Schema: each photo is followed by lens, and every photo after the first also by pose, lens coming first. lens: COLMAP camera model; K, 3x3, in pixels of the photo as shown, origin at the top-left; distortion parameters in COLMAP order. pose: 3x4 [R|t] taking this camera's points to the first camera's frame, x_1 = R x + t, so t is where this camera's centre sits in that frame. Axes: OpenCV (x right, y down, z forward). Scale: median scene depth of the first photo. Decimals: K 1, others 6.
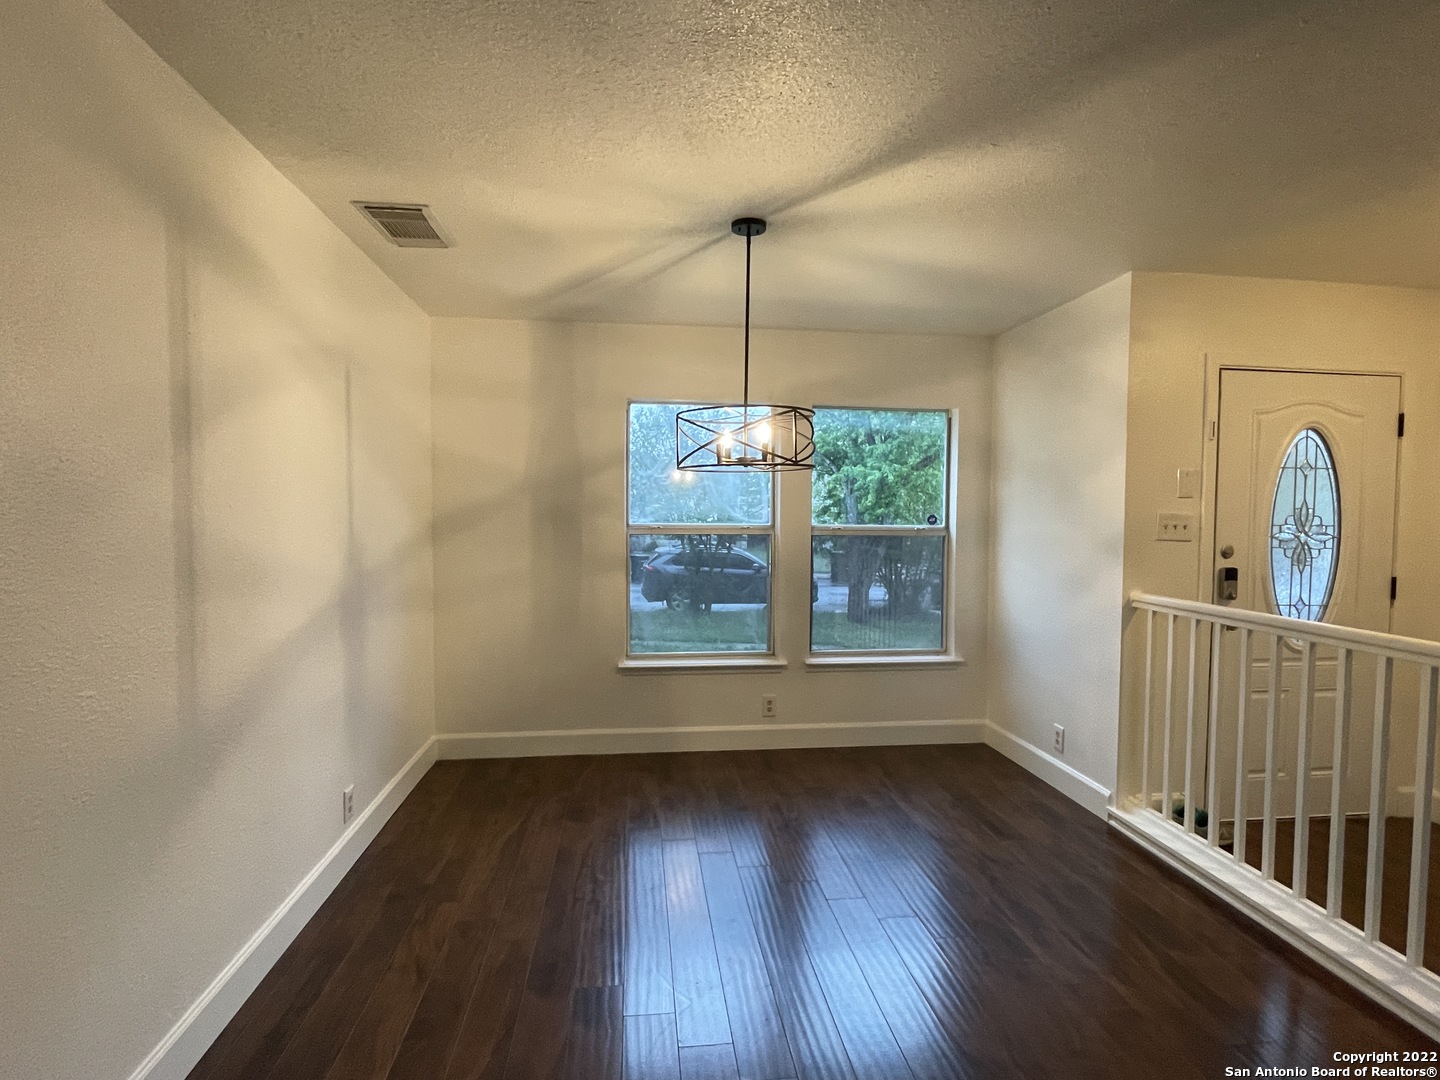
lens RADIAL K [[748.9, 0, 723.2], [0, 748.9, 538.6], [0, 0, 1]] dist [-0.000234, -0.002528]
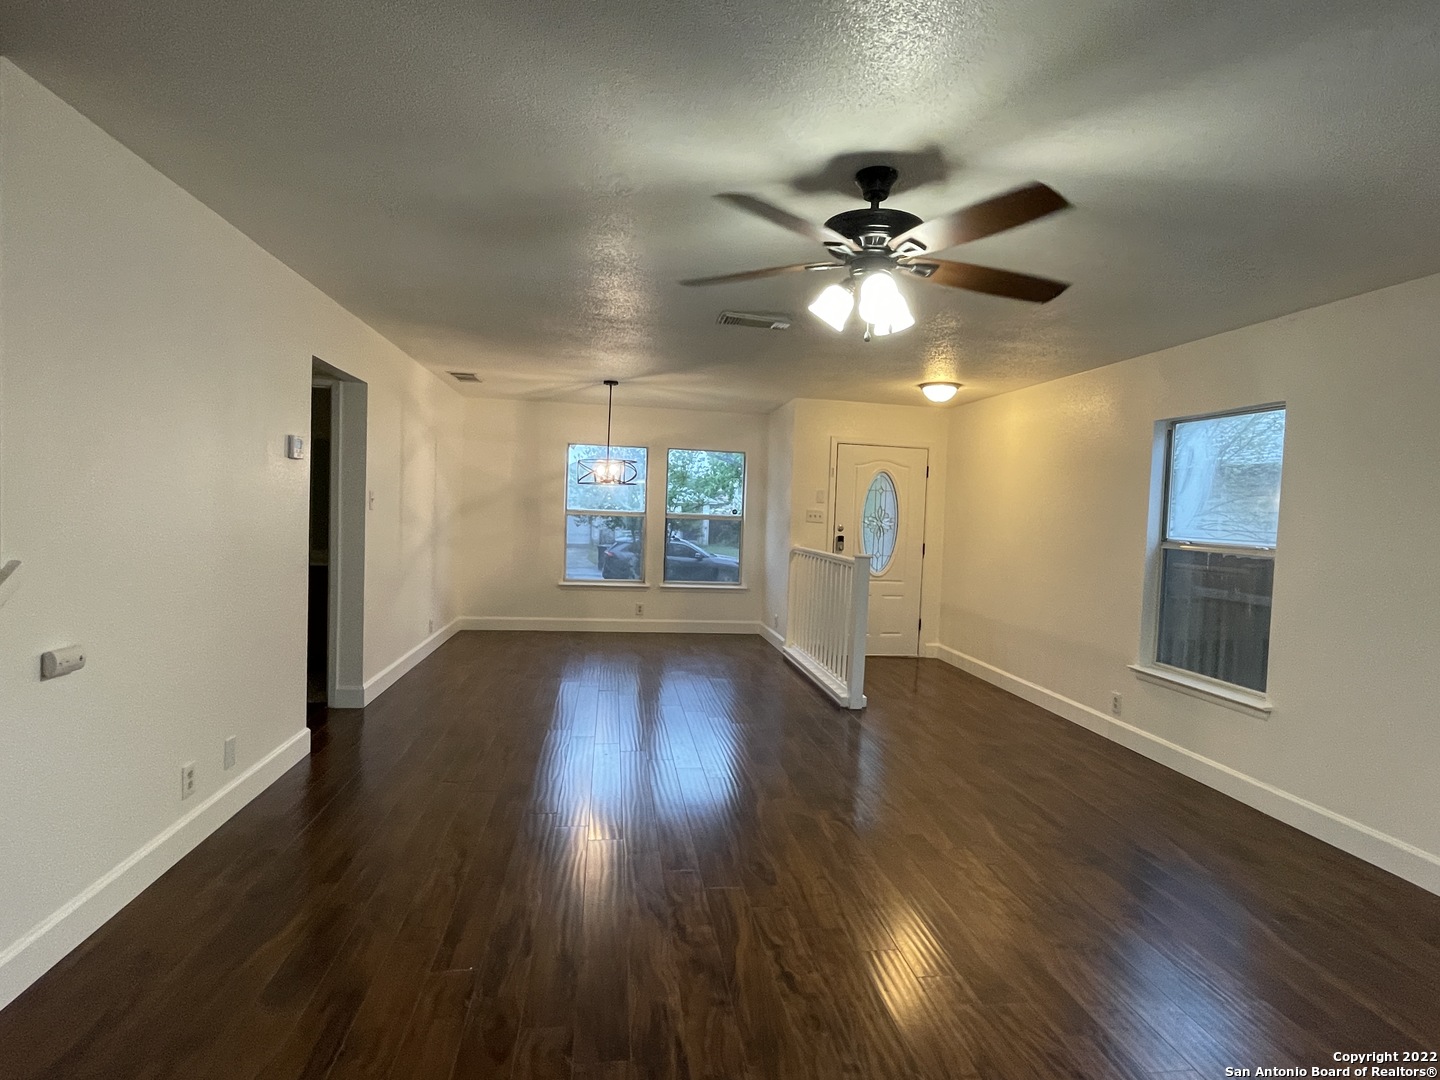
lens RADIAL K [[748.9, 0, 723.2], [0, 748.9, 538.6], [0, 0, 1]] dist [-0.000234, -0.002528]
pose [[0.999140, 0.029266, 0.029380, 0.222774], [-0.029253, 0.999572, -0.000893, 0.047268], [-0.029394, 0.000033, 0.999568, -0.924290]]
